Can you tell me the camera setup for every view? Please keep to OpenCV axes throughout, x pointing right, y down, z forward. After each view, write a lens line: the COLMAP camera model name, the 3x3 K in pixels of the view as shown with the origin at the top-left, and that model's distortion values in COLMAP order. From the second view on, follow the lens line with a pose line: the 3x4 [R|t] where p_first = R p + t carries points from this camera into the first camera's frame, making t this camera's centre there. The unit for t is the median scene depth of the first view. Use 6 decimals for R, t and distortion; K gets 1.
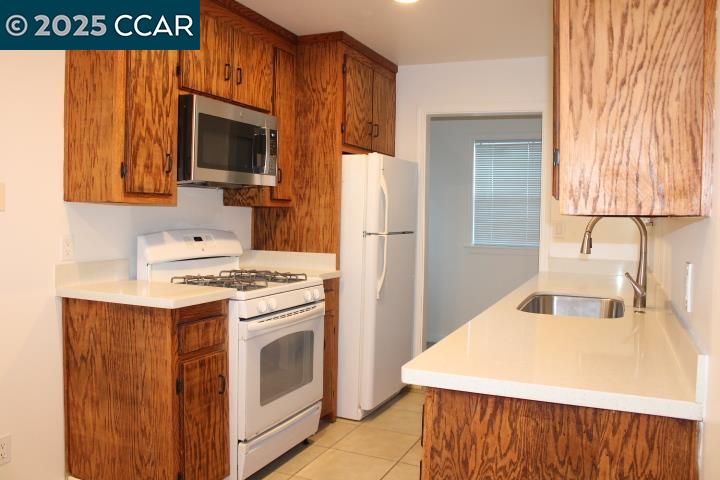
lens RADIAL K [[607.6, 0, 360.5], [0, 607.6, 241.6], [0, 0, 1]] dist [-0.038817, 0.019055]
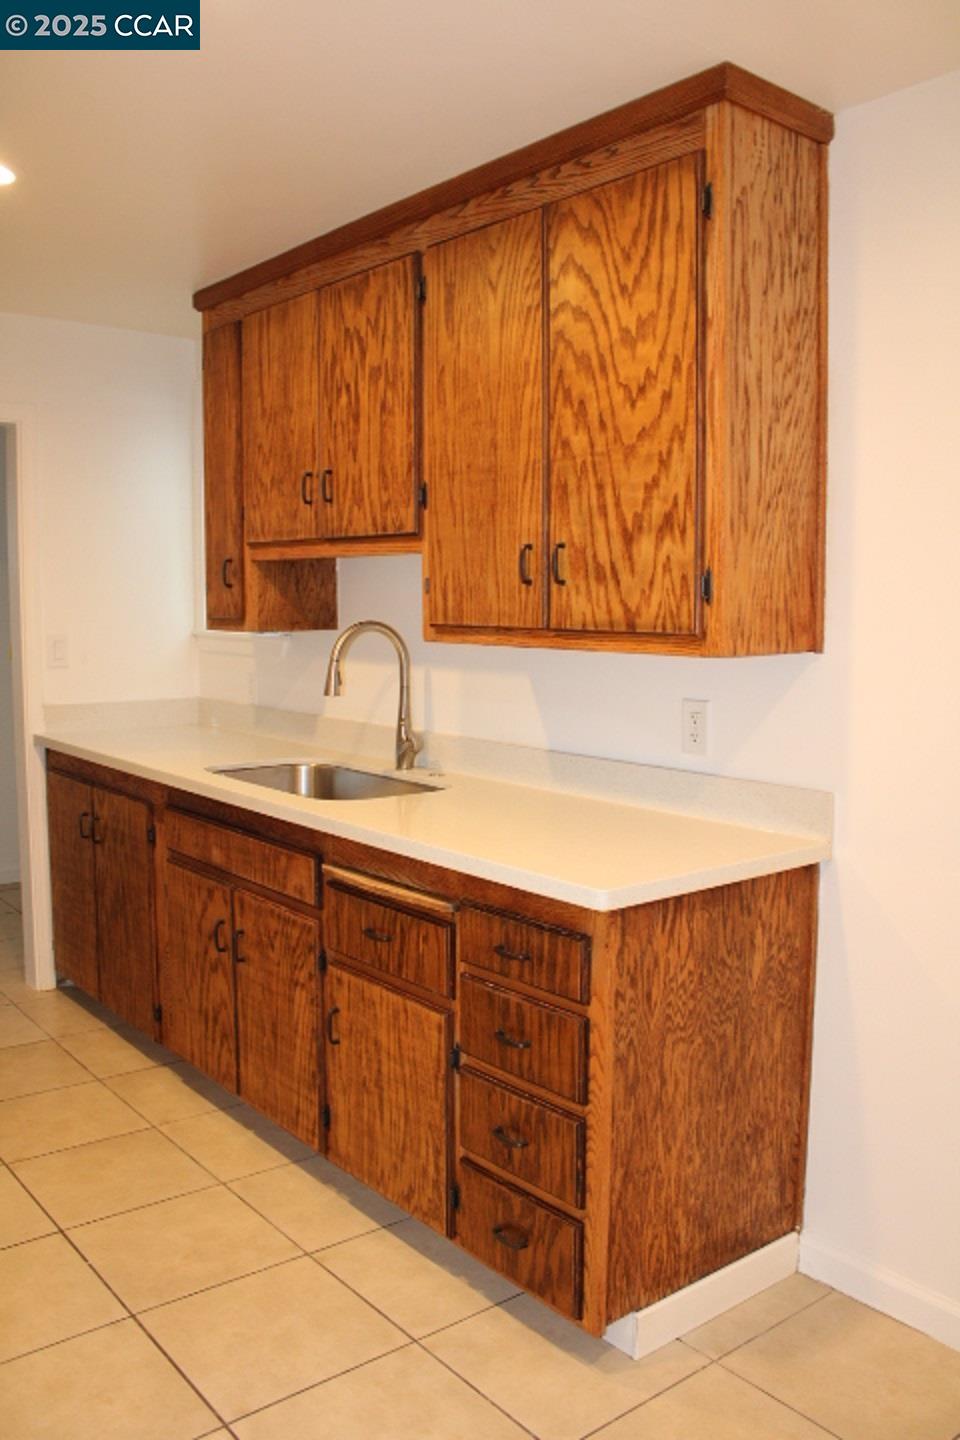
lens RADIAL K [[1215.3, 0, 480.8], [0, 1215.3, 713.6], [0, 0, 1]] dist [-0.038817, 0.019055]
pose [[0.465592, -0.103230, 0.878958, -1.267789], [0.044418, 0.994648, 0.093289, -0.136305], [-0.883884, -0.004393, 0.467685, 0.509339]]
